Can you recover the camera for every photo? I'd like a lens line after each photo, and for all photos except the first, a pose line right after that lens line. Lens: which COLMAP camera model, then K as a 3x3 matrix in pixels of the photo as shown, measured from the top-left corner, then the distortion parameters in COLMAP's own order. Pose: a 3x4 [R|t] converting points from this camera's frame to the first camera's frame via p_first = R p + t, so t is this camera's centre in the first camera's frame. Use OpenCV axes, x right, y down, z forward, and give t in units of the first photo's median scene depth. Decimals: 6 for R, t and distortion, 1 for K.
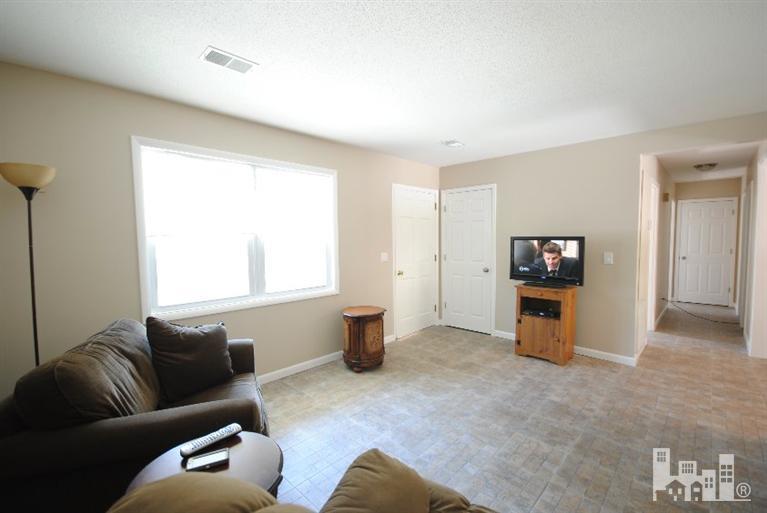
lens RADIAL K [[337.3, 0, 386.6], [0, 337.3, 258.0], [0, 0, 1]] dist [0.005461, -0.007311]
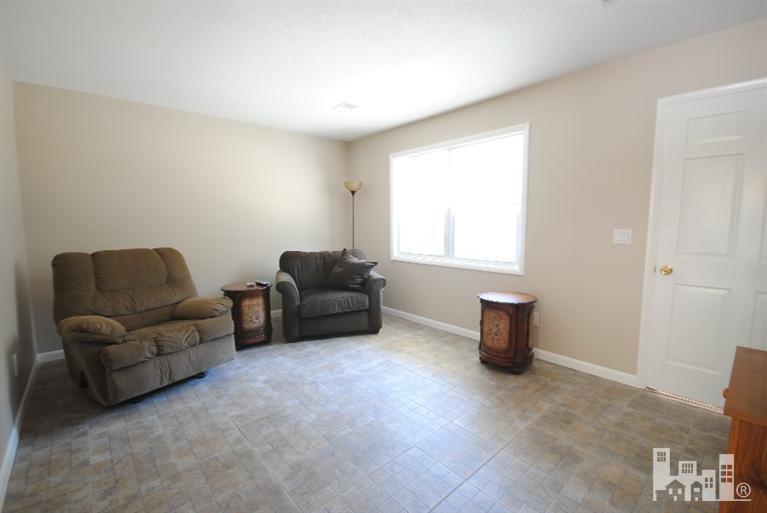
lens RADIAL K [[337.3, 0, 386.6], [0, 337.3, 258.0], [0, 0, 1]] dist [0.005461, -0.007311]
pose [[-0.076384, 0.110369, -0.990951, 0.860755], [-0.056656, 0.991769, 0.114827, -0.014411], [0.995468, 0.064914, -0.069502, 0.894949]]
